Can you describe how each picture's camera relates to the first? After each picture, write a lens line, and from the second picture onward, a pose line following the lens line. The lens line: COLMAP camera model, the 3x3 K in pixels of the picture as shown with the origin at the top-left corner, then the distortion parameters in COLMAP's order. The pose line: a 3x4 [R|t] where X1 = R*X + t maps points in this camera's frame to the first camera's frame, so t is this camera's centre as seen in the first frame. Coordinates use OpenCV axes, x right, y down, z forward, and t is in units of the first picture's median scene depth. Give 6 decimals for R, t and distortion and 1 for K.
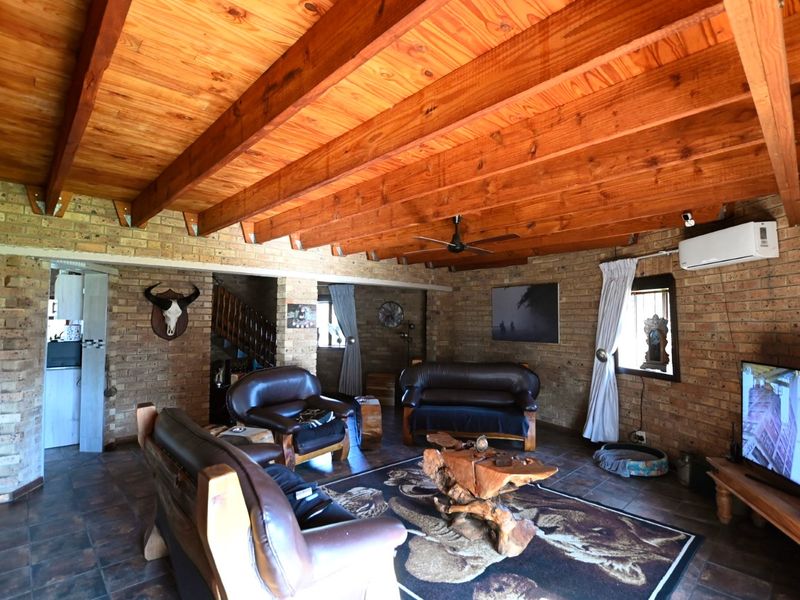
lens RADIAL K [[403.4, 0, 398.3], [0, 403.4, 306.4], [0, 0, 1]] dist [-0.035456, 0.006297]
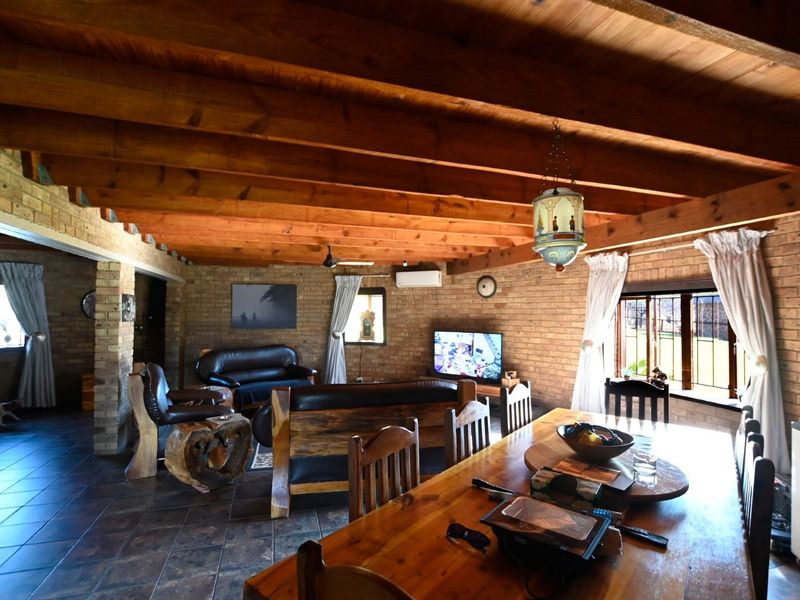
lens RADIAL K [[395.0, 0, 397.4], [0, 395.0, 308.4], [0, 0, 1]] dist [-0.041515, -0.000304]
pose [[0.444864, 0.007510, 0.895566, -0.741528], [-0.036394, 0.999290, 0.009698, -0.004218], [-0.894858, -0.036908, 0.444822, 0.097924]]
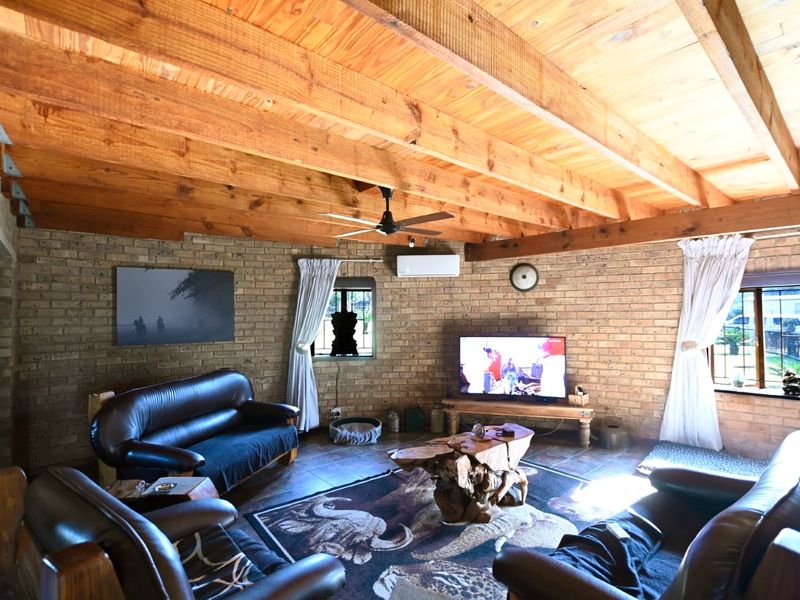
lens RADIAL K [[403.4, 0, 398.3], [0, 403.4, 306.4], [0, 0, 1]] dist [-0.035456, 0.006297]
pose [[0.059531, 0.010847, 0.998168, -0.500752], [-0.024958, 0.999645, -0.009375, 0.018620], [-0.997914, -0.024355, 0.059781, 0.666086]]
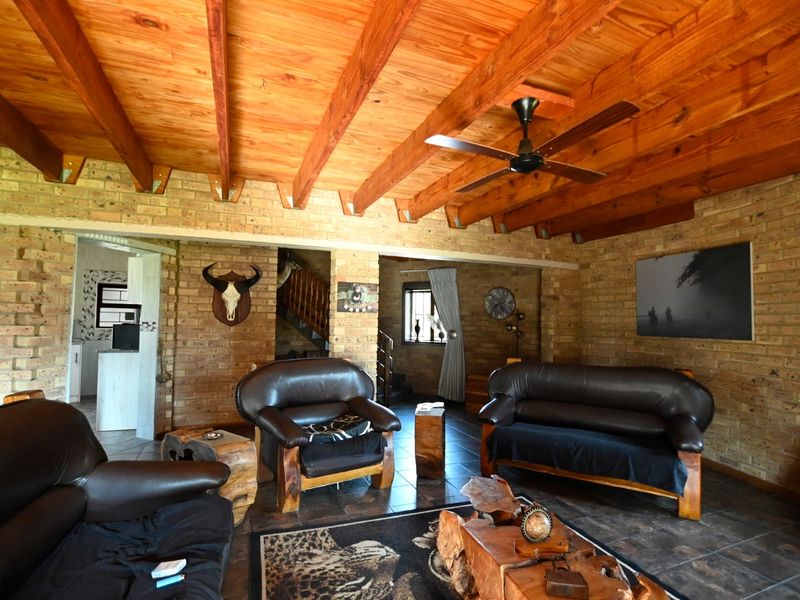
lens RADIAL K [[403.4, 0, 398.3], [0, 403.4, 306.4], [0, 0, 1]] dist [-0.035456, 0.006297]
pose [[0.932203, -0.004840, -0.361903, 0.130351], [0.003468, 0.999984, -0.004440, 0.046440], [0.361919, 0.002884, 0.932205, 0.282374]]
